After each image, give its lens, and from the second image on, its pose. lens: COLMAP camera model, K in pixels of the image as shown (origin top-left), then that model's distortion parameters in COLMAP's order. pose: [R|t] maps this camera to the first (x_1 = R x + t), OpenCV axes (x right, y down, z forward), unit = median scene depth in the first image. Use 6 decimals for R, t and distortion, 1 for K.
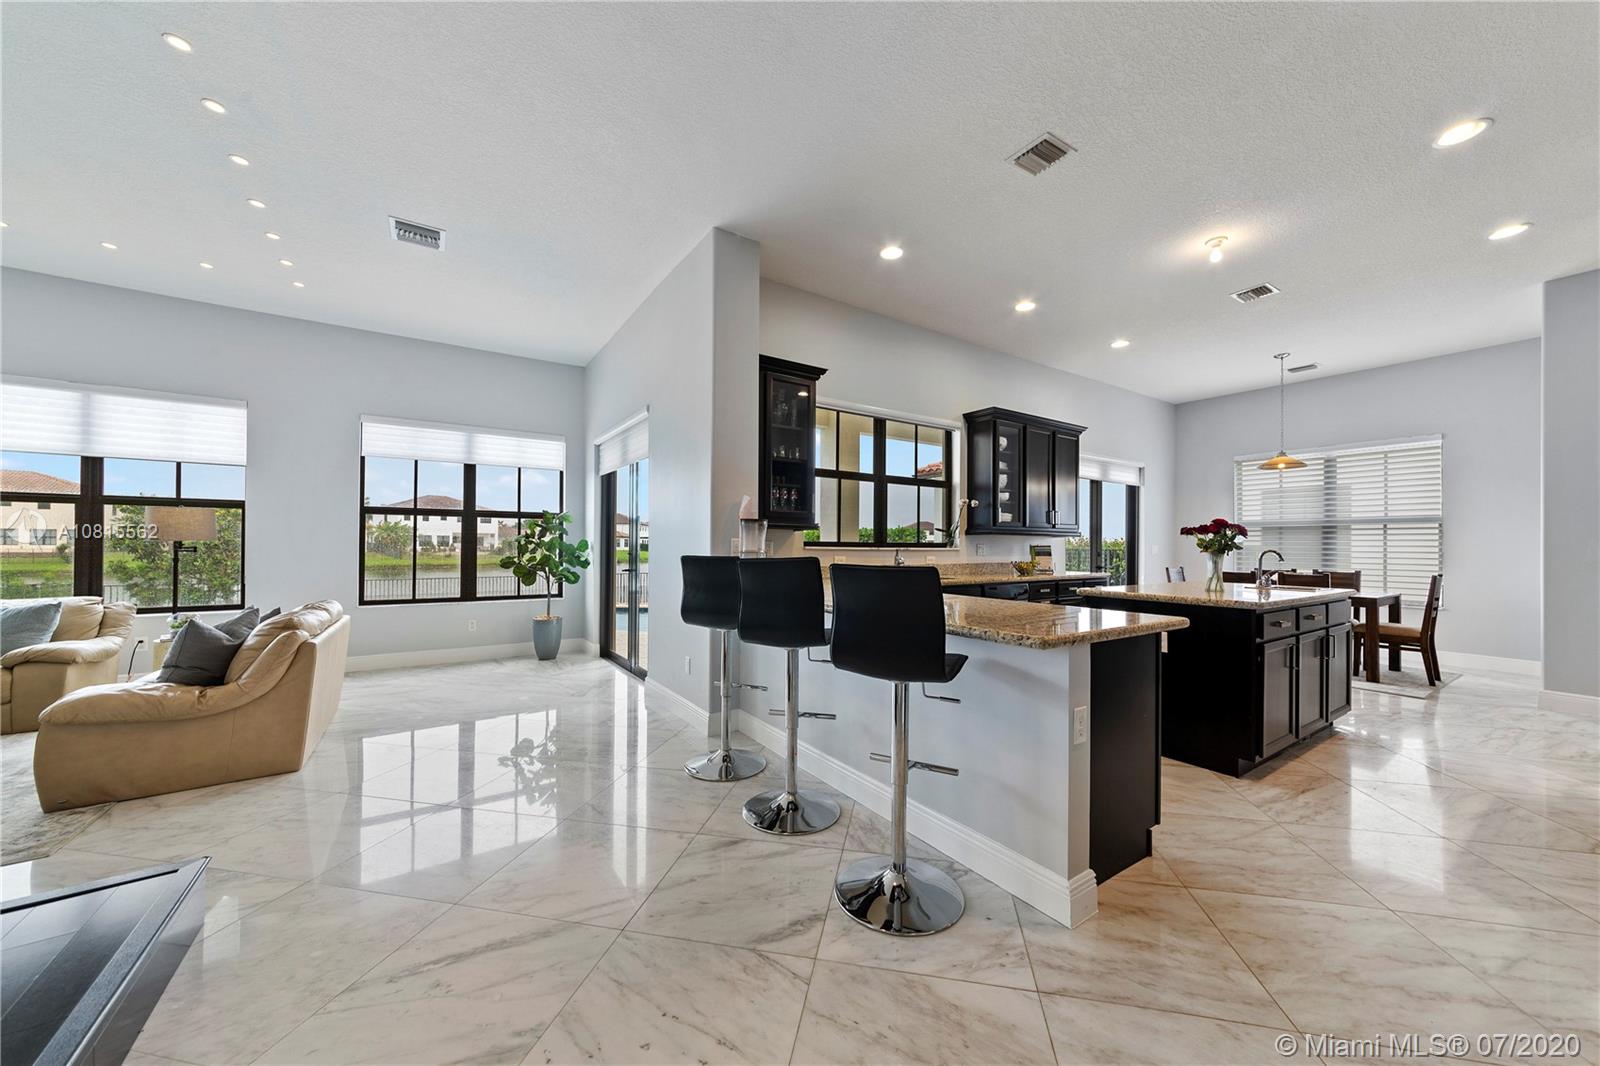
lens RADIAL K [[564.7, 0, 798.6], [0, 564.7, 537.8], [0, 0, 1]] dist [-0.001630, 0.000650]
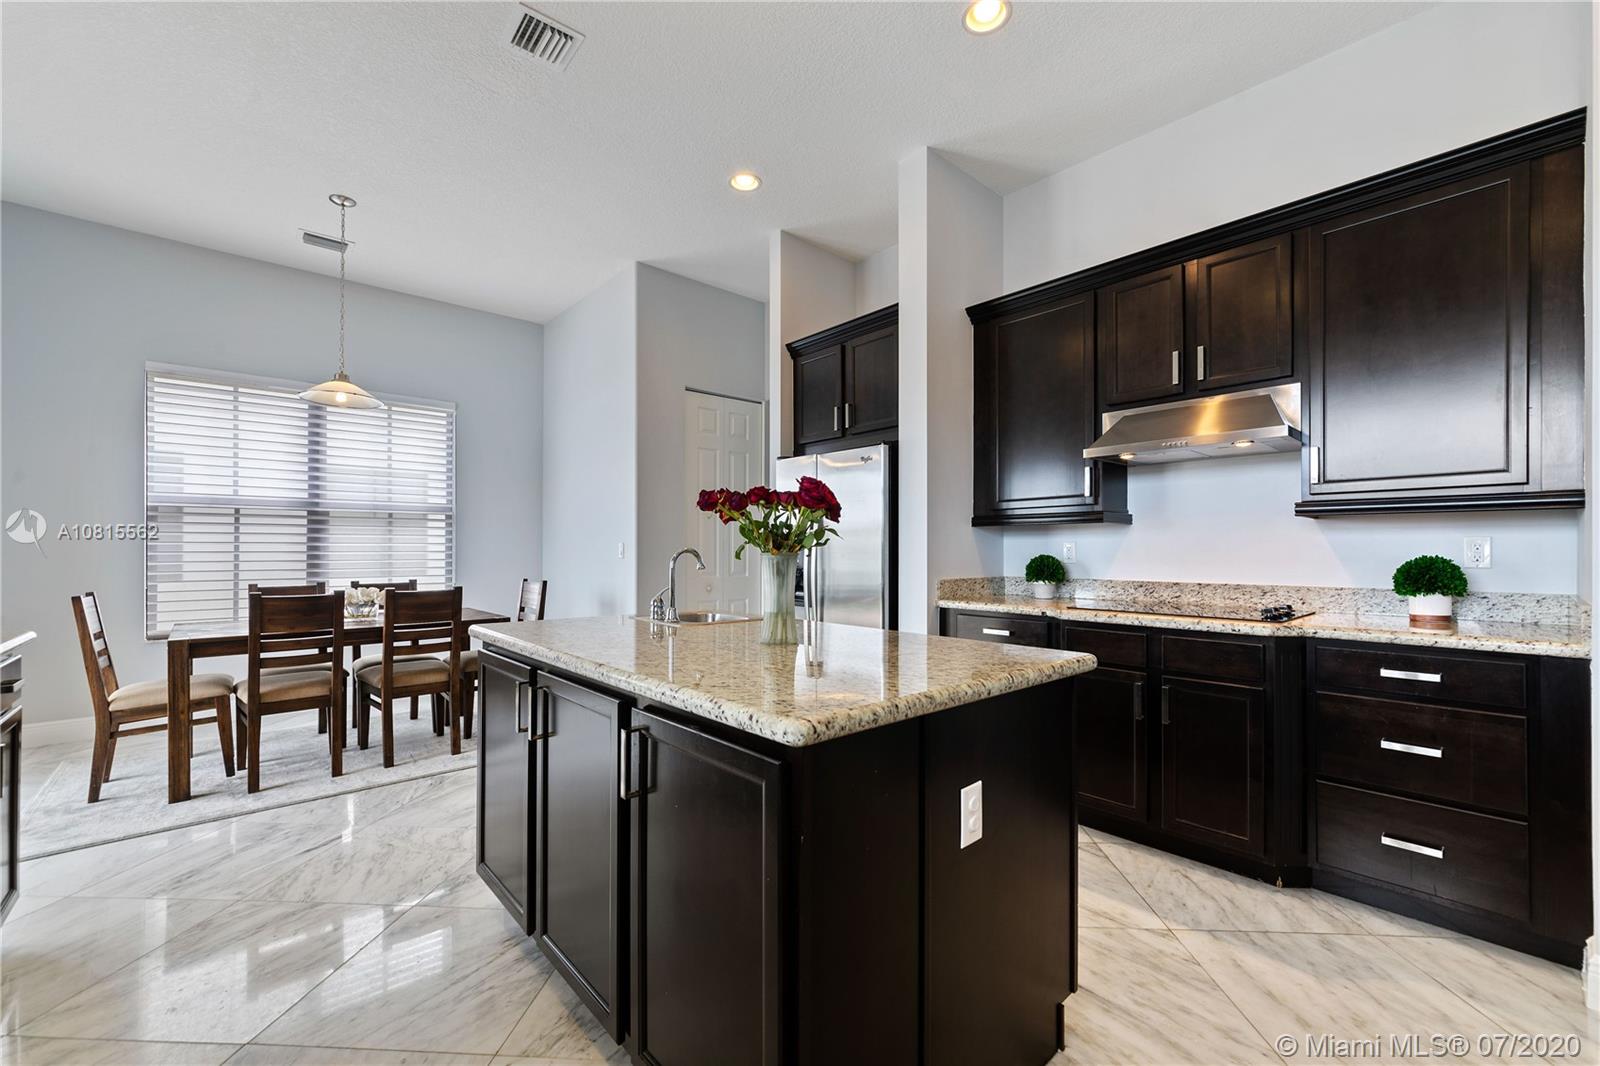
lens RADIAL K [[661.4, 0, 799.3], [0, 661.4, 535.8], [0, 0, 1]] dist [-0.000461, -0.000695]
pose [[-0.152569, 0.014927, 0.988180, 0.166260], [-0.012759, 0.999773, -0.017072, 0.015719], [-0.988211, -0.015212, -0.152343, 0.774487]]
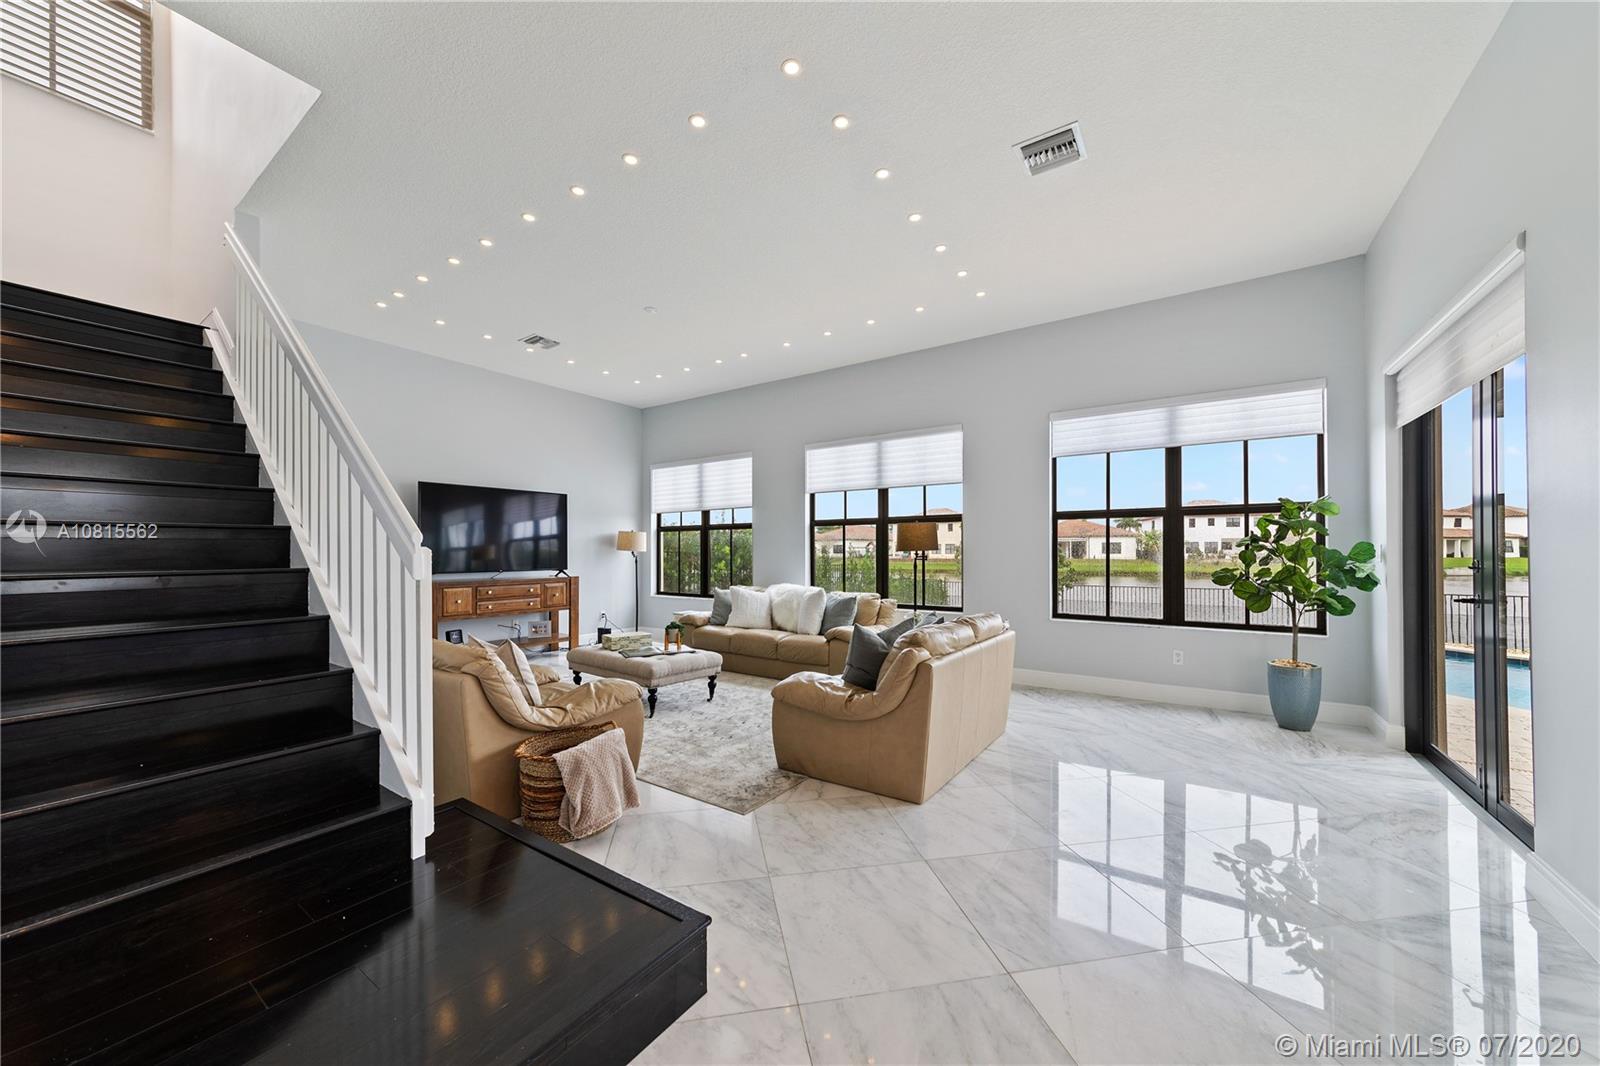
lens RADIAL K [[564.7, 0, 807.3], [0, 564.7, 549.7], [0, 0, 1]] dist [-0.001630, 0.000650]
pose [[0.377312, -0.011220, -0.926018, -0.073012], [0.018906, 0.999812, -0.004411, 0.004033], [0.925893, -0.015843, 0.377453, 0.314818]]
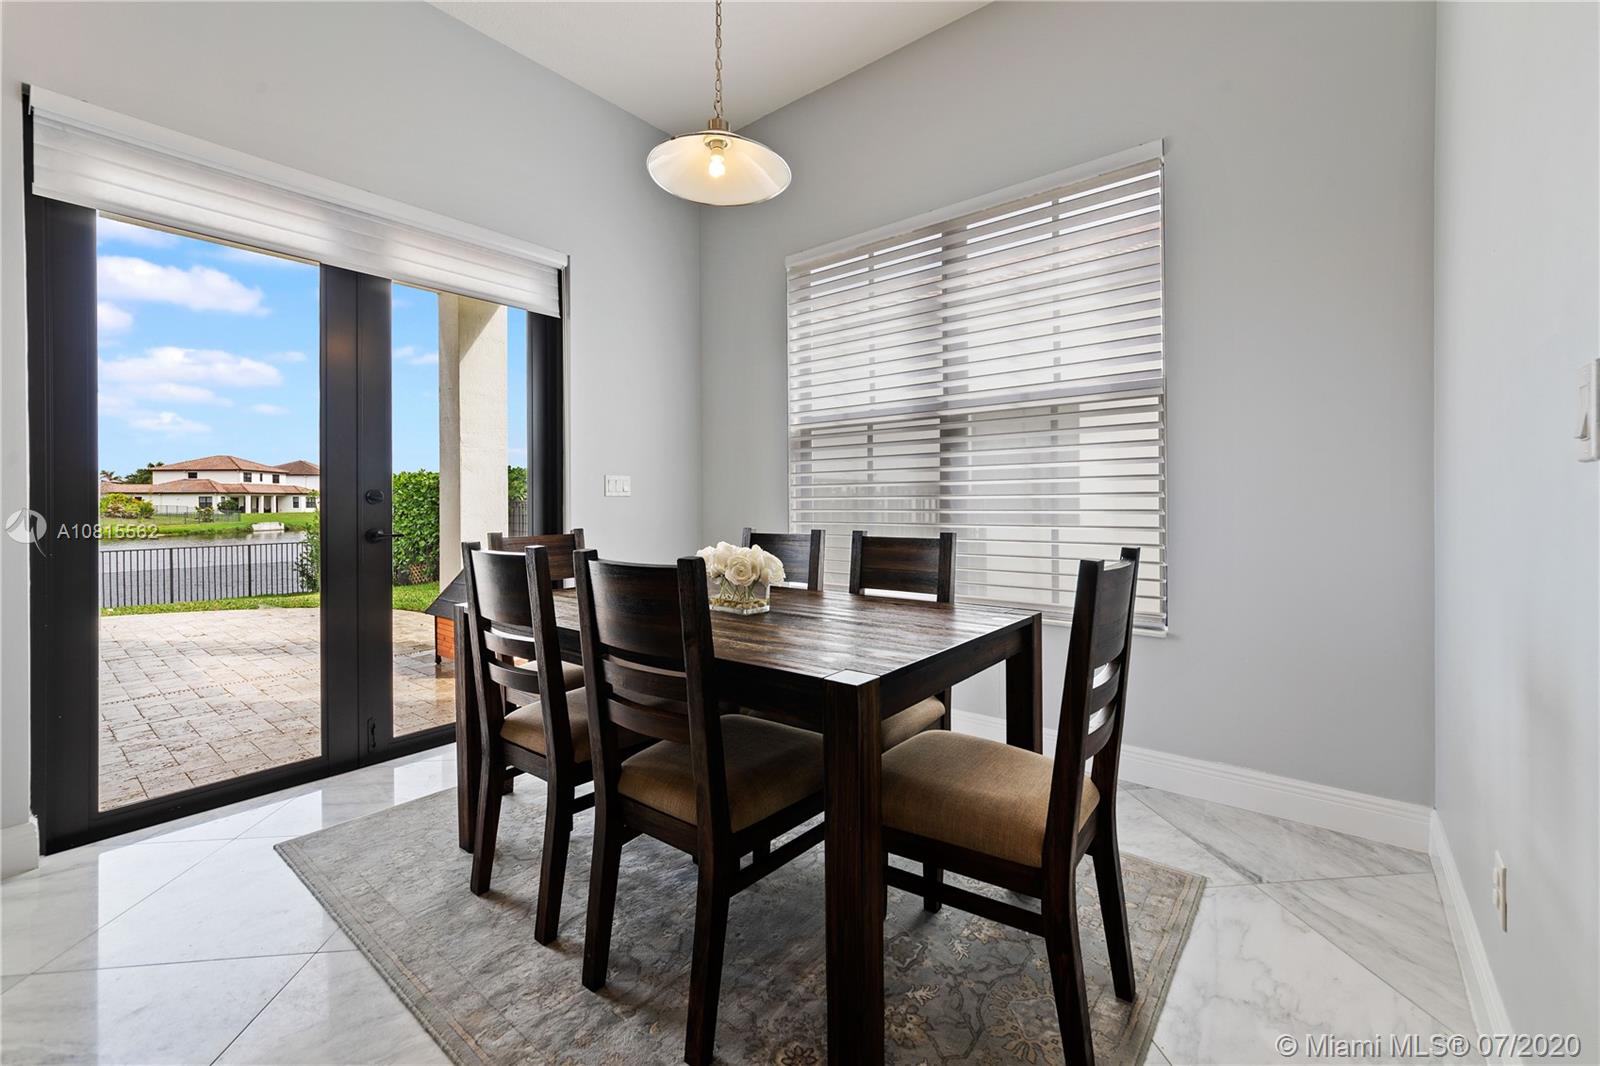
lens RADIAL K [[661.4, 0, 781.2], [0, 661.4, 501.8], [0, 0, 1]] dist [-0.000461, -0.000695]
pose [[0.953810, -0.010515, 0.300227, 0.920786], [0.006780, 0.999886, 0.013480, 0.043003], [-0.300334, -0.010822, 0.953773, 0.791741]]
